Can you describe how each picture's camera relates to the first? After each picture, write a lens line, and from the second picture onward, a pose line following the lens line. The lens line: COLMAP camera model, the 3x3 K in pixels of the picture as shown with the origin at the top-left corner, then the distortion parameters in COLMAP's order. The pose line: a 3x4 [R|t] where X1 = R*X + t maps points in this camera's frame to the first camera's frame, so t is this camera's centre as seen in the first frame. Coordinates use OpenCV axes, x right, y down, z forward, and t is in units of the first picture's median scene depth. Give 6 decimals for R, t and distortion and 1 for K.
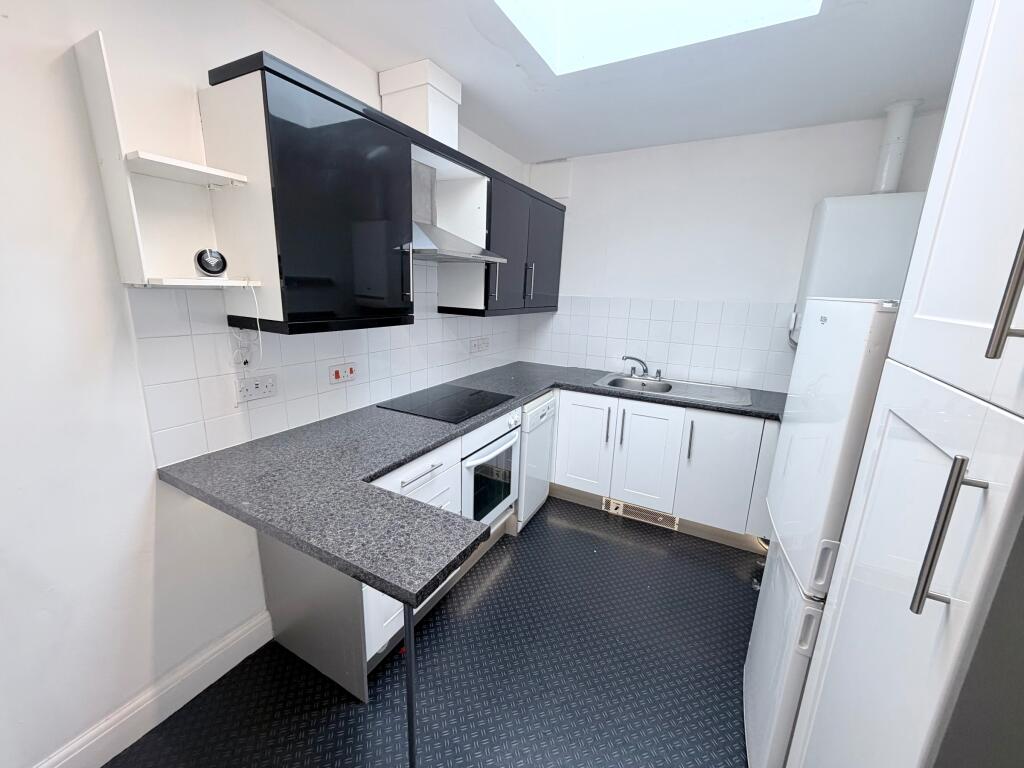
lens RADIAL K [[407.9, 0, 508.4], [0, 407.9, 382.5], [0, 0, 1]] dist [-0.000068, 0.000030]
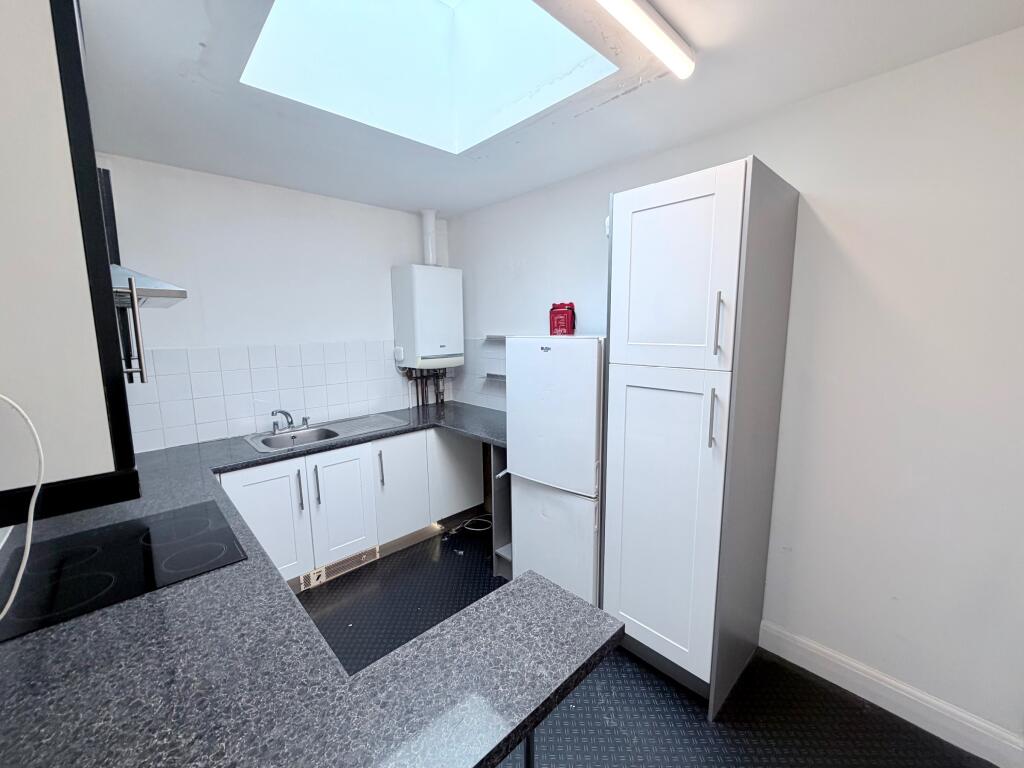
lens RADIAL K [[407.9, 0, 507.1], [0, 407.9, 384.2], [0, 0, 1]] dist [-0.000068, 0.000030]
pose [[0.309583, -0.166327, 0.936212, -0.379100], [0.240652, 0.966234, 0.092083, -0.084218], [-0.919916, 0.196794, 0.339156, 0.243321]]
